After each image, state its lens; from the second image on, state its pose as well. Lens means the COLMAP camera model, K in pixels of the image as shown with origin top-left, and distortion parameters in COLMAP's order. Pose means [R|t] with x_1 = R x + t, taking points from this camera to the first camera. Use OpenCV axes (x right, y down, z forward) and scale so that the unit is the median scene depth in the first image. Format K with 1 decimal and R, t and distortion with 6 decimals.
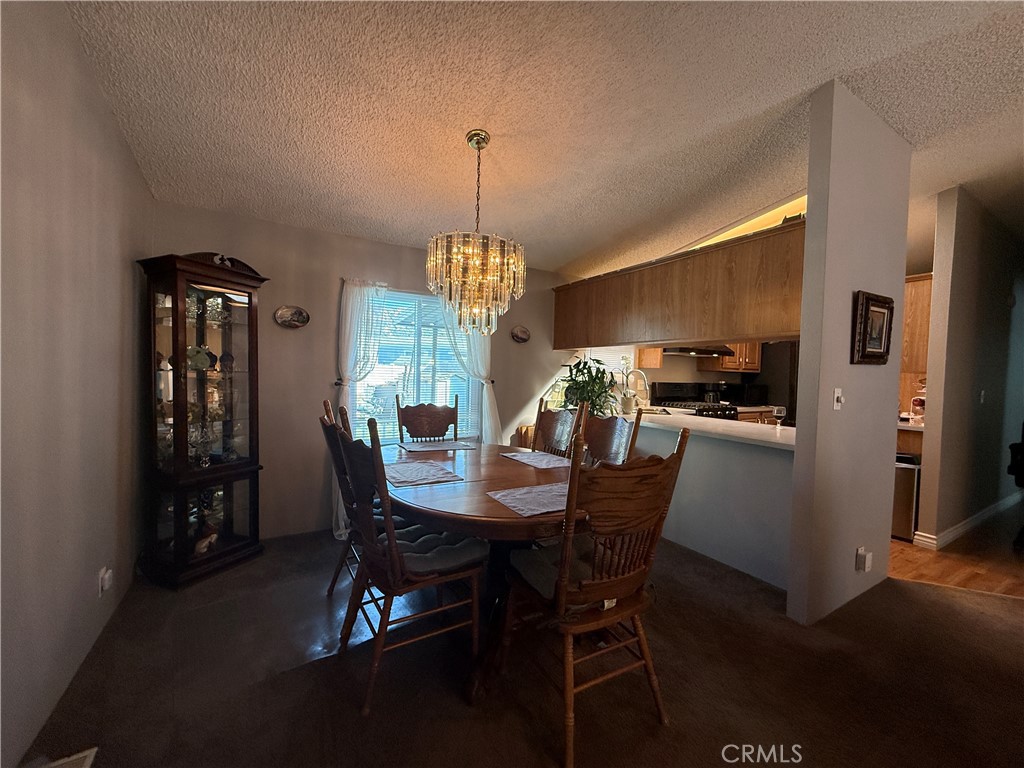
lens RADIAL K [[412.7, 0, 509.8], [0, 412.7, 388.9], [0, 0, 1]] dist [-0.006319, 0.002172]
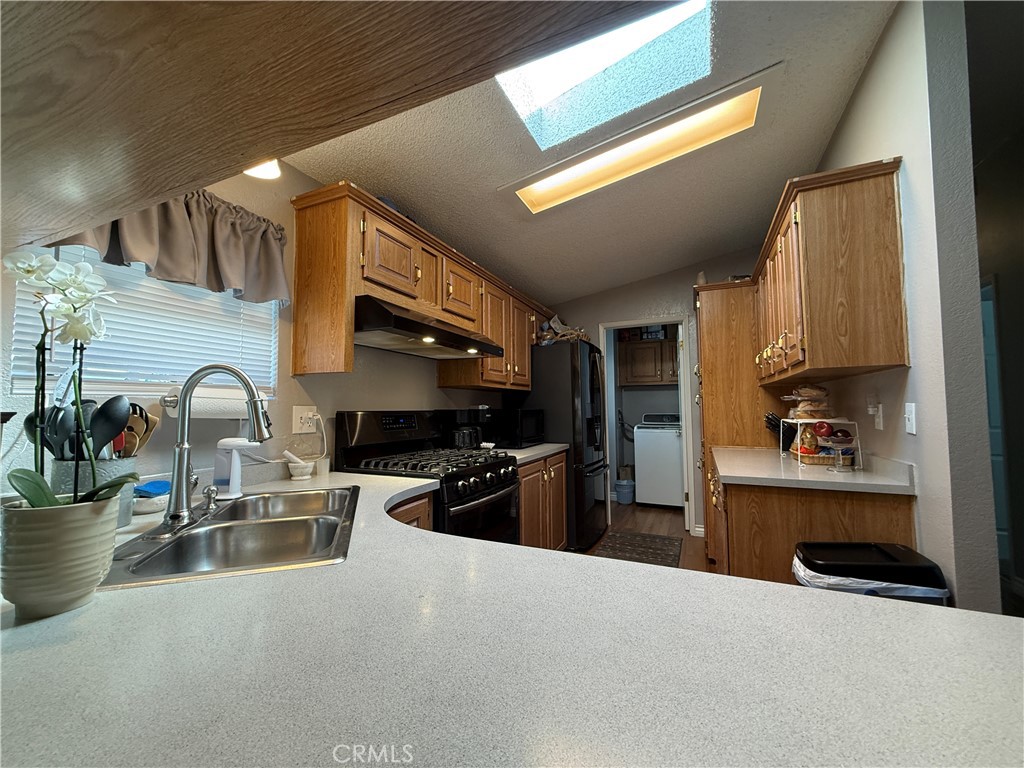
lens RADIAL K [[412.7, 0, 508.9], [0, 412.7, 386.2], [0, 0, 1]] dist [-0.006319, 0.002172]
pose [[0.825846, -0.000803, 0.563896, 0.244618], [0.051311, 0.995958, -0.073728, -0.002229], [-0.561557, 0.089822, 0.822548, 0.545730]]
